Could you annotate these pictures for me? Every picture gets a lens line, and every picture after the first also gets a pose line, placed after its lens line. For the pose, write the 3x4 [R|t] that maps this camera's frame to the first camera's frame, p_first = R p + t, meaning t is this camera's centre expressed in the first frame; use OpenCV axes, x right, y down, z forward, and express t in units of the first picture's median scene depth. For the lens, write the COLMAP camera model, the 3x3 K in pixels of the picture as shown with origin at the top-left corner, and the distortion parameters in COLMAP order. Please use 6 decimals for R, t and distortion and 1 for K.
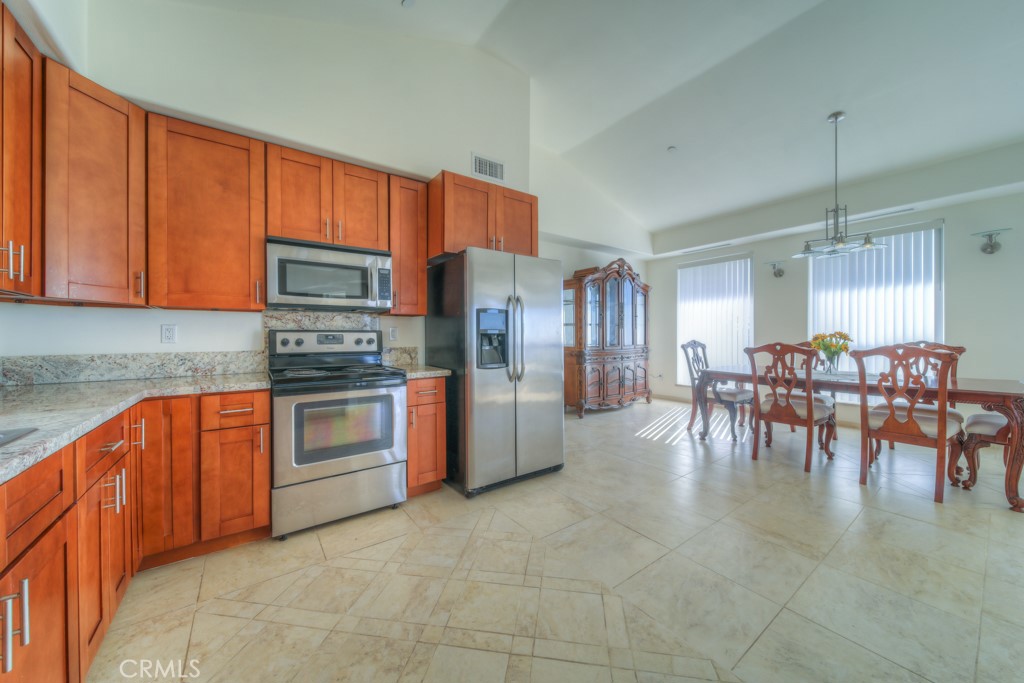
lens RADIAL K [[363.0, 0, 516.8], [0, 363.0, 333.8], [0, 0, 1]] dist [-0.000627, -0.000148]
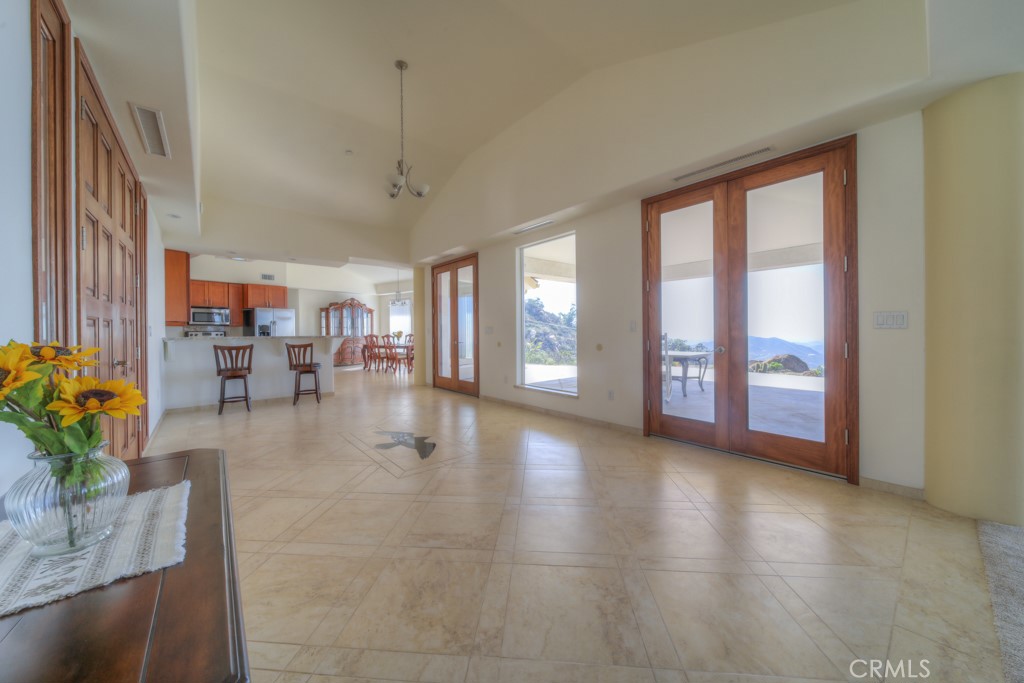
lens RADIAL K [[363.0, 0, 516.8], [0, 363.0, 333.8], [0, 0, 1]] dist [-0.000627, -0.000148]
pose [[0.945536, -0.010315, 0.325356, 1.042932], [0.007816, 0.999929, 0.008987, 0.005416], [-0.325425, -0.005954, 0.945549, -2.950215]]
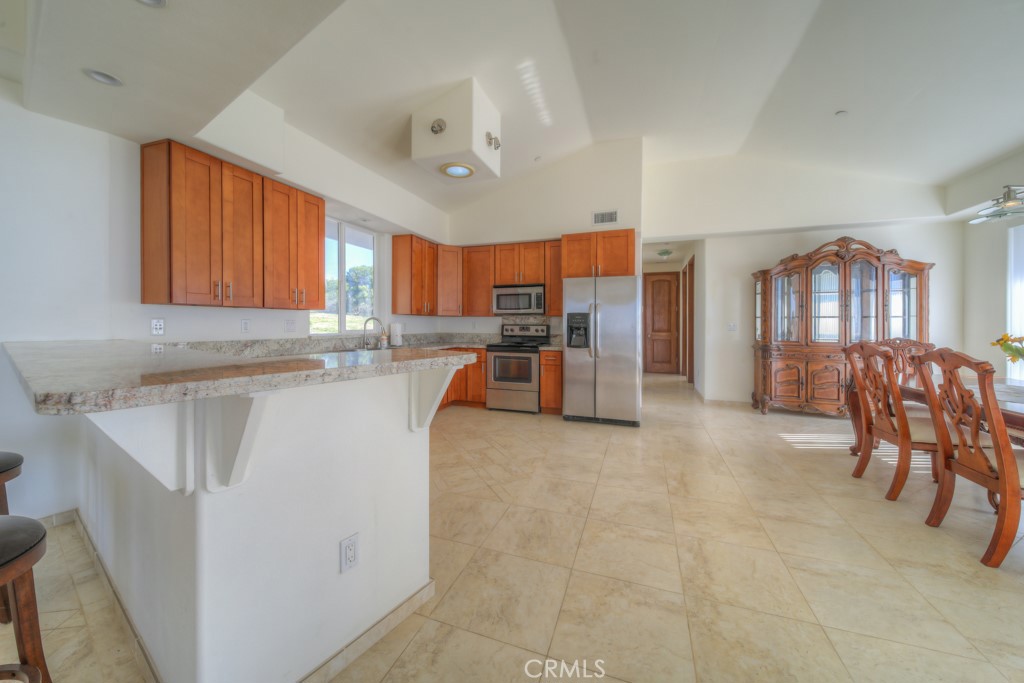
lens RADIAL K [[368.2, 0, 515.2], [0, 368.2, 326.5], [0, 0, 1]] dist [0.000463, 0.000015]
pose [[0.556189, 0.007479, -0.831022, 1.149866], [-0.004280, 0.999972, 0.006134, -0.011124], [0.831045, 0.000145, 0.556206, -0.184334]]
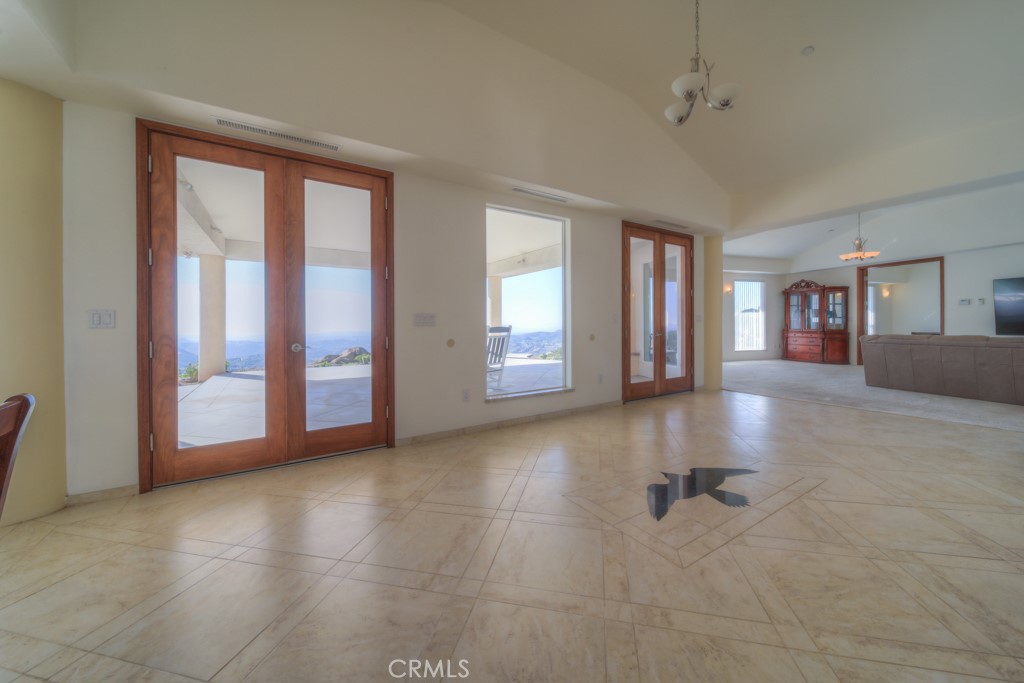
lens RADIAL K [[373.3, 0, 524.5], [0, 373.3, 322.0], [0, 0, 1]] dist [0.000160, -0.000138]
pose [[-0.206805, 0.004847, 0.978370, 0.868393], [0.004927, 0.999980, -0.003912, 0.006338], [-0.978370, 0.004011, -0.206825, -2.490152]]
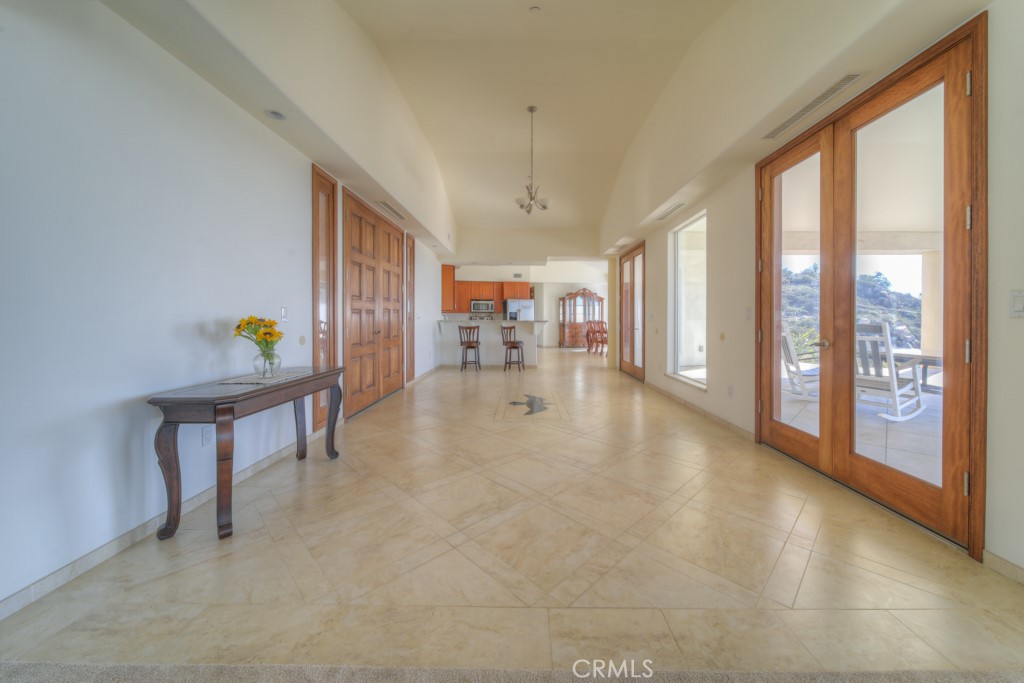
lens RADIAL K [[373.3, 0, 524.5], [0, 373.3, 322.0], [0, 0, 1]] dist [0.000160, -0.000138]
pose [[0.929445, 0.005199, -0.368924, 1.744833], [-0.001607, 0.999948, 0.010044, 0.010345], [0.368957, -0.008742, 0.929405, -3.216243]]
